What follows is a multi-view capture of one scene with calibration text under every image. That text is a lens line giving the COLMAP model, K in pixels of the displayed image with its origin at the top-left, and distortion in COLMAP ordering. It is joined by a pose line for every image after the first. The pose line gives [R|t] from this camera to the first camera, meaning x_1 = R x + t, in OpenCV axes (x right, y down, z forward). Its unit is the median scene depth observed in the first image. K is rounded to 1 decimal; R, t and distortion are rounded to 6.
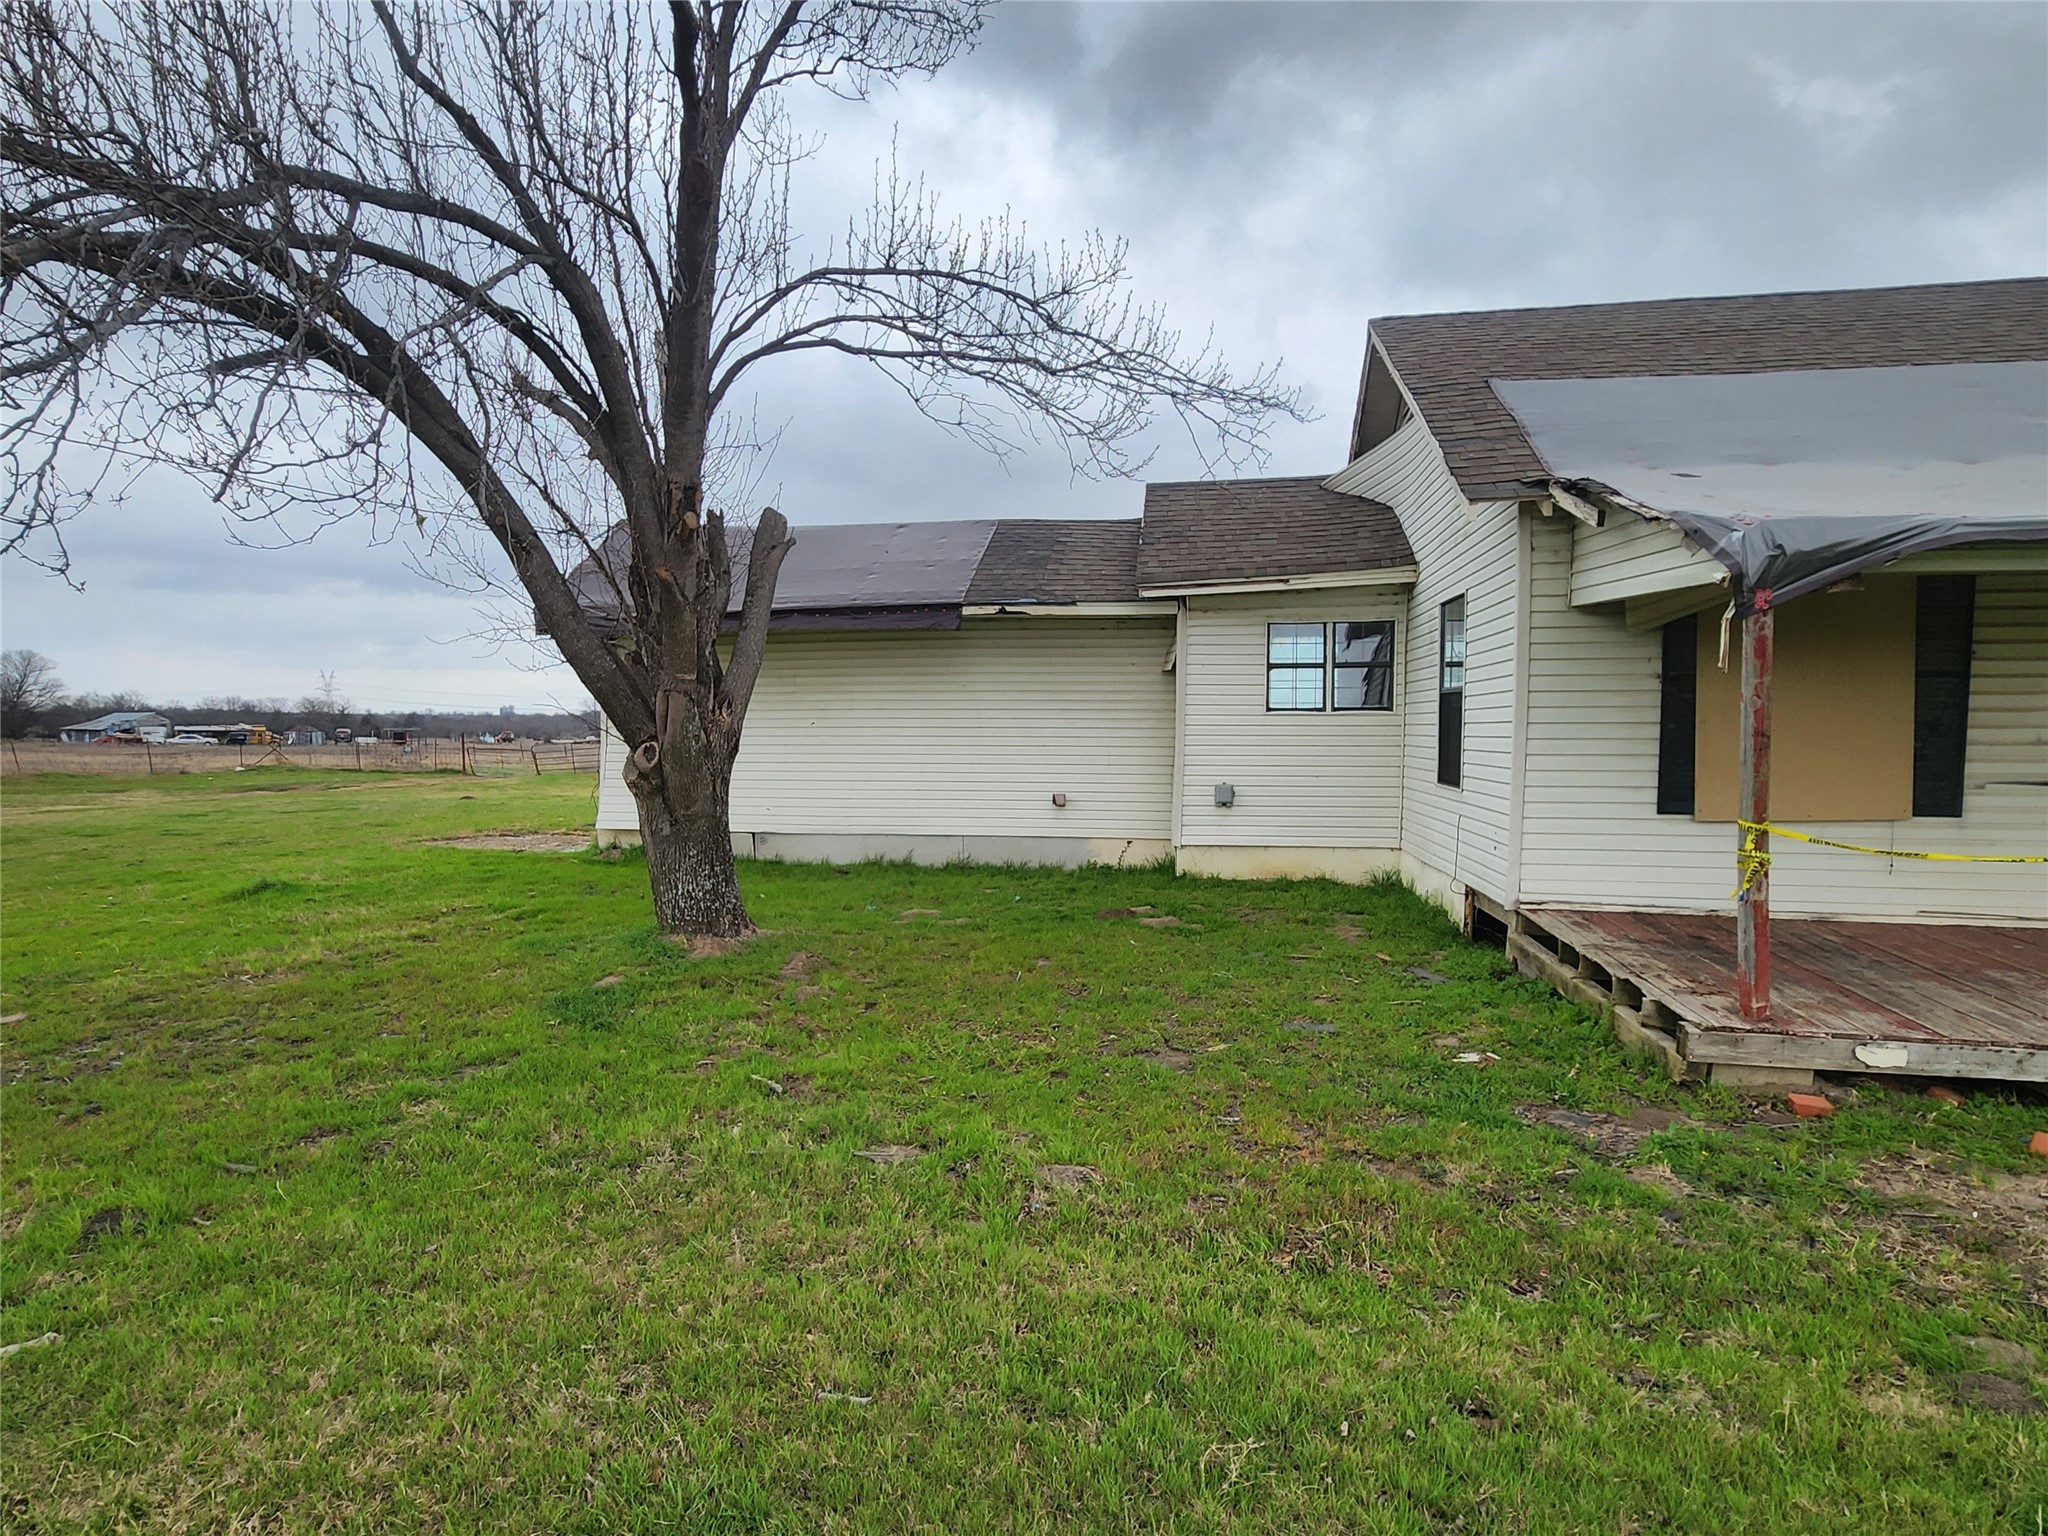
lens RADIAL K [[1133.3, 0, 1006.8], [0, 1133.3, 771.9], [0, 0, 1]] dist [0.002207, -0.000835]
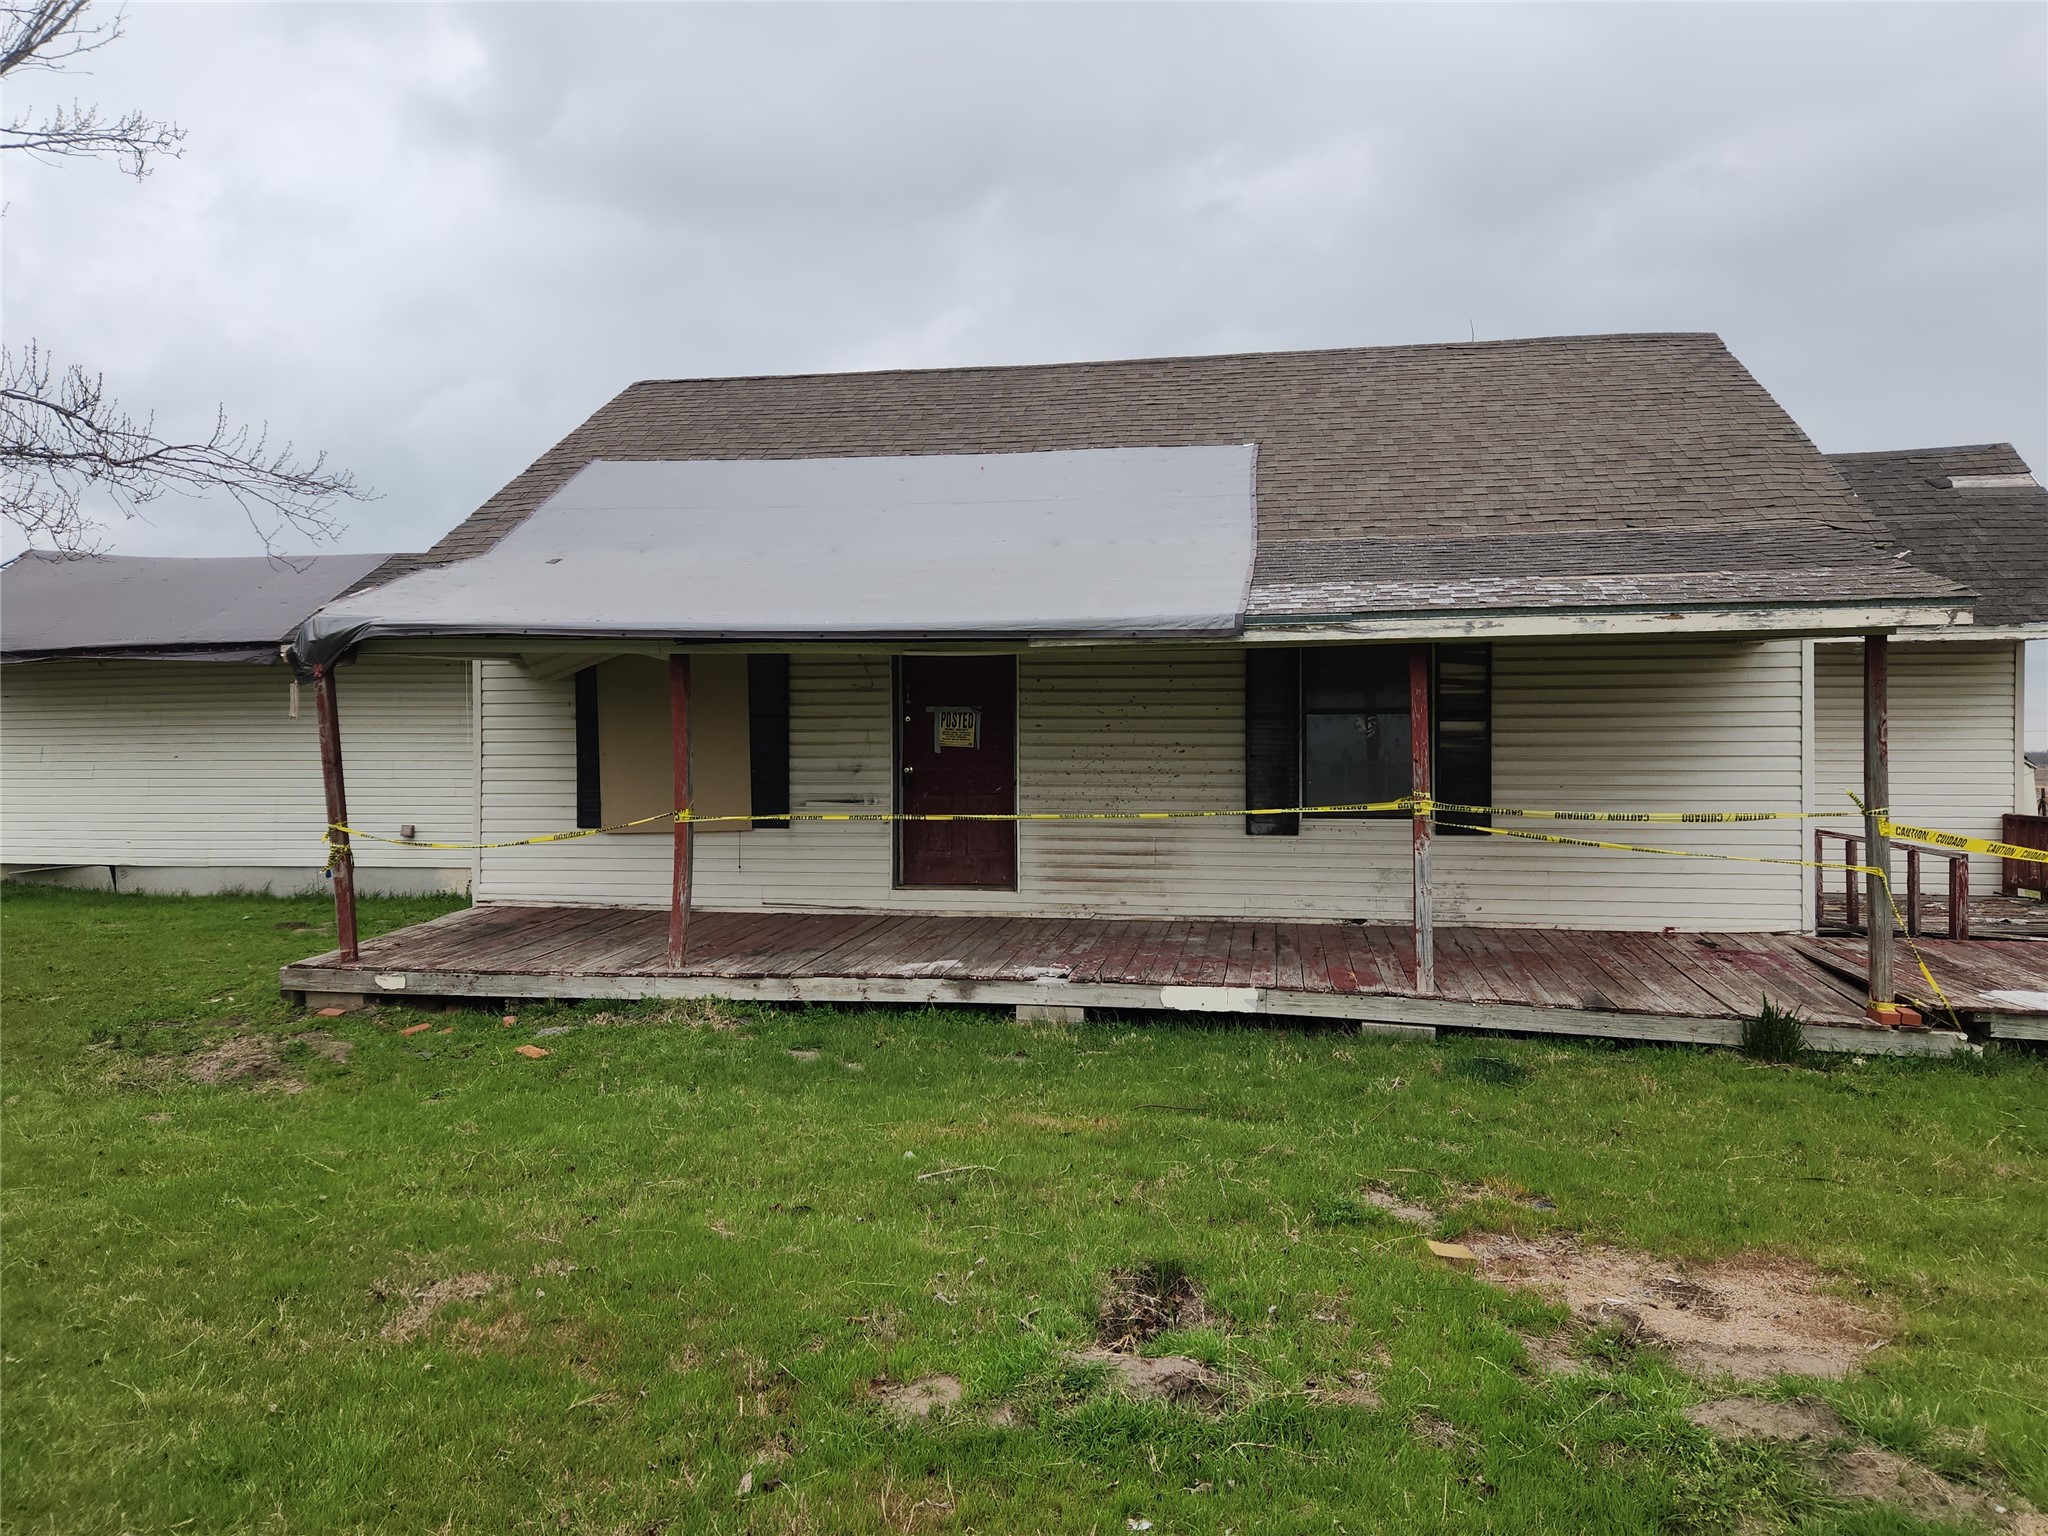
lens RADIAL K [[1489.9, 0, 1045.1], [0, 1489.9, 762.4], [0, 0, 1]] dist [0.062437, -0.033811]
pose [[0.999926, -0.002945, 0.011793, 1.113766], [0.003389, 0.999281, -0.037775, 0.030453], [-0.011673, 0.037812, 0.999217, -0.677466]]
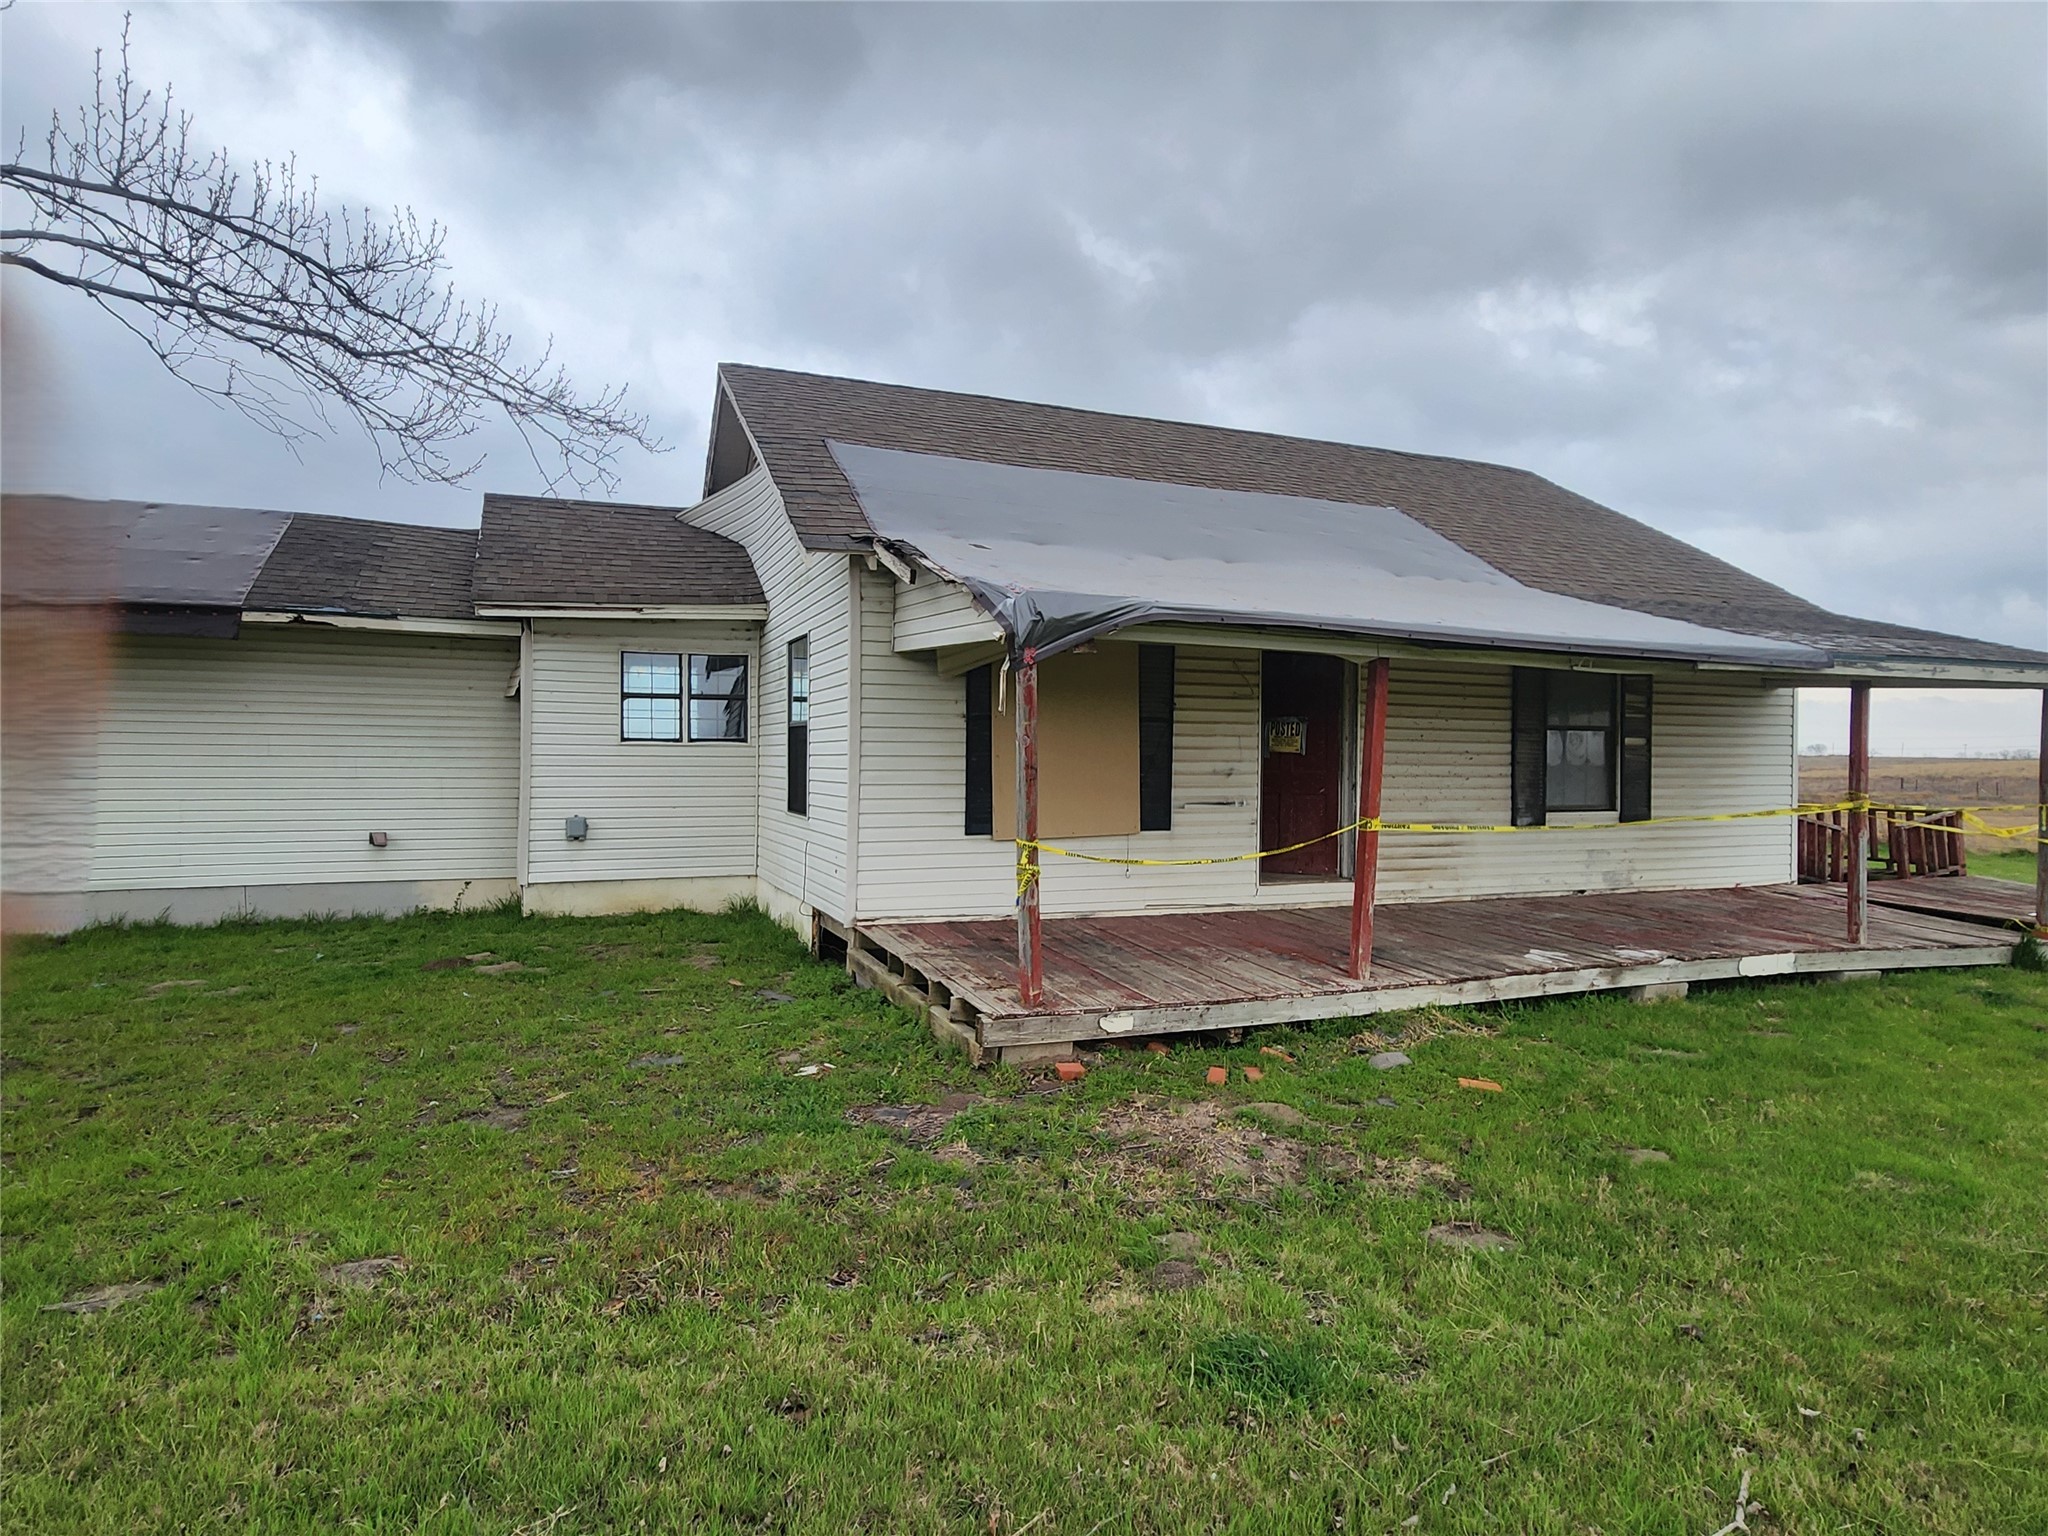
lens RADIAL K [[1133.3, 0, 1040.2], [0, 1133.3, 766.8], [0, 0, 1]] dist [0.002207, -0.000835]
pose [[0.849052, 0.000837, 0.528309, 0.028337], [0.014942, 0.999561, -0.025597, -0.001805], [-0.528098, 0.029627, 0.848667, -0.020930]]
